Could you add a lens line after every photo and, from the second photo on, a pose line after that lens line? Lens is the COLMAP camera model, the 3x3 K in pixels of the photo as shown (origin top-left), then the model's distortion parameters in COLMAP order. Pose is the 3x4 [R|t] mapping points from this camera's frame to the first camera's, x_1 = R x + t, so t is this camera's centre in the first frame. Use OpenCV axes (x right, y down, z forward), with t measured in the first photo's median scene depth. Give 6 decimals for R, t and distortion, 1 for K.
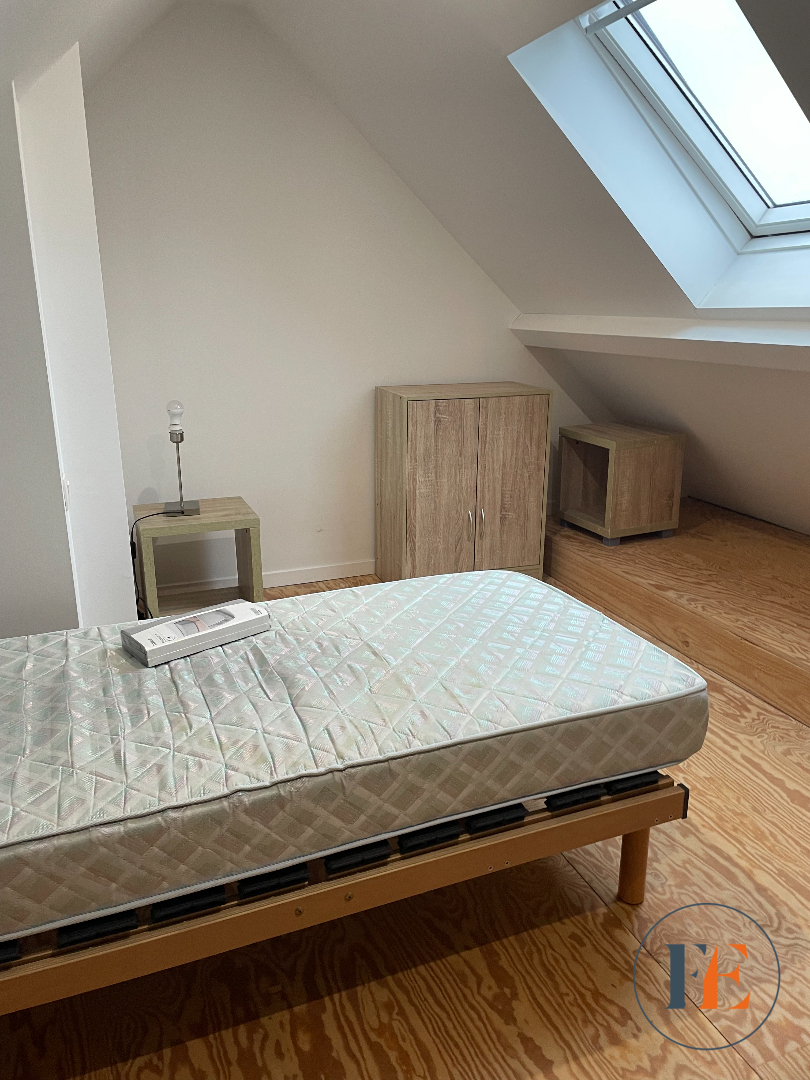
lens RADIAL K [[818.5, 0, 411.6], [0, 818.5, 522.0], [0, 0, 1]] dist [0.091071, -0.119468]
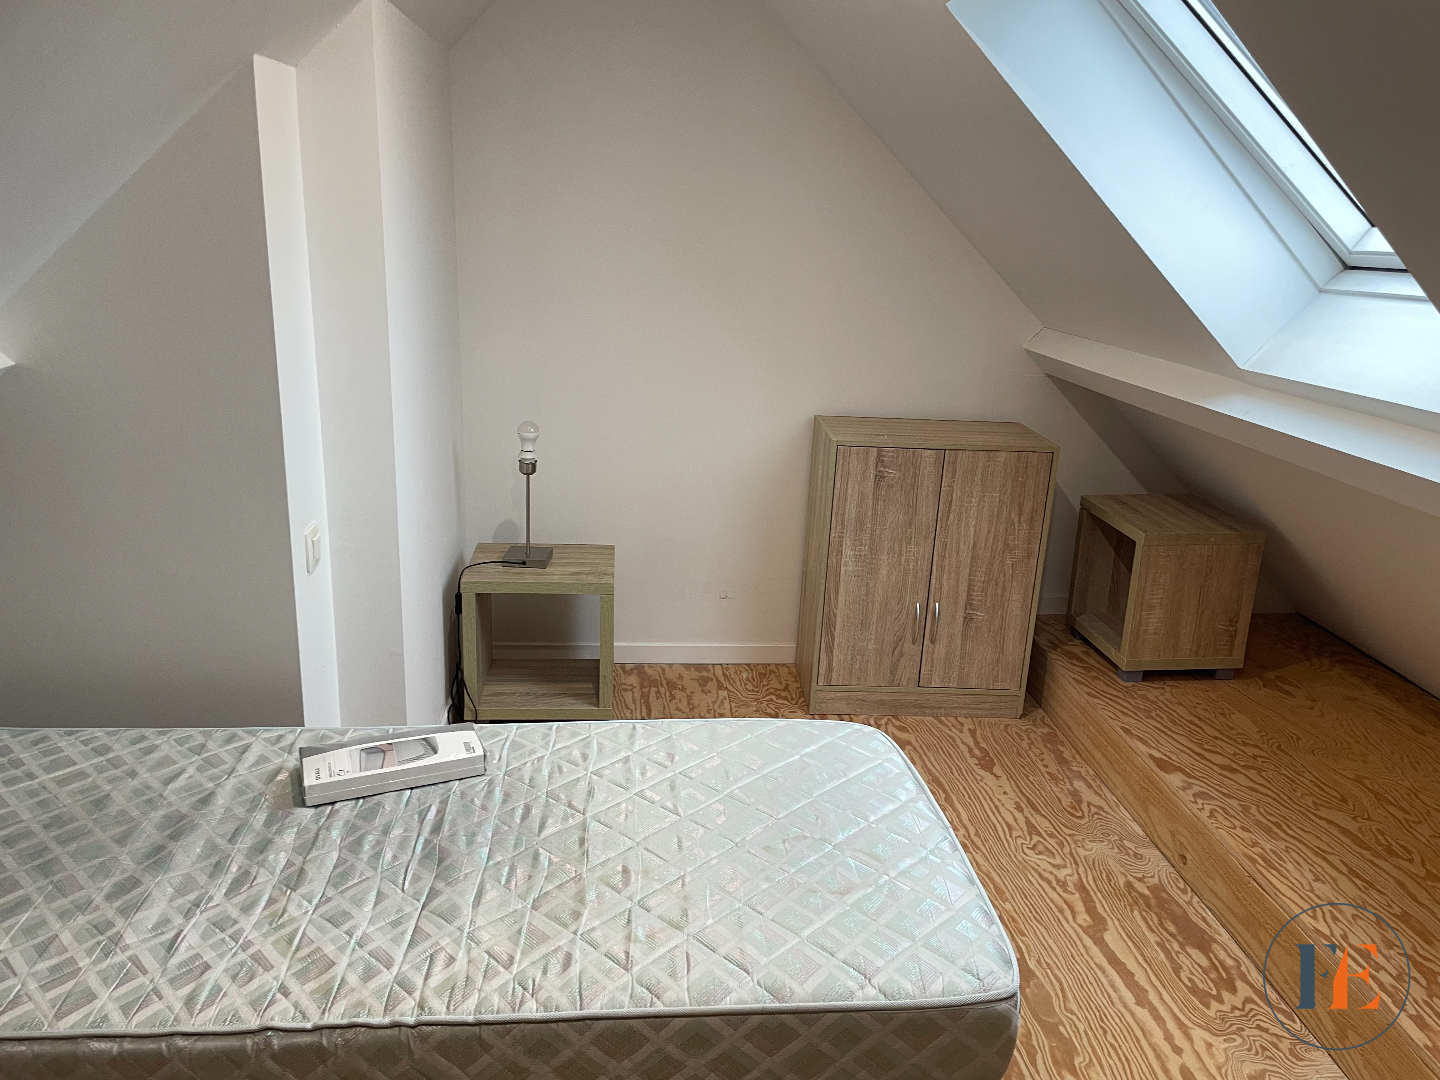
lens RADIAL K [[1091.3, 0, 726.6], [0, 1091.3, 531.2], [0, 0, 1]] dist [0.091071, -0.119468]
pose [[0.962009, 0.121503, -0.244493, 0.165504], [-0.121752, 0.992460, 0.014152, -0.083641], [0.244368, 0.016153, 0.969548, 0.040477]]
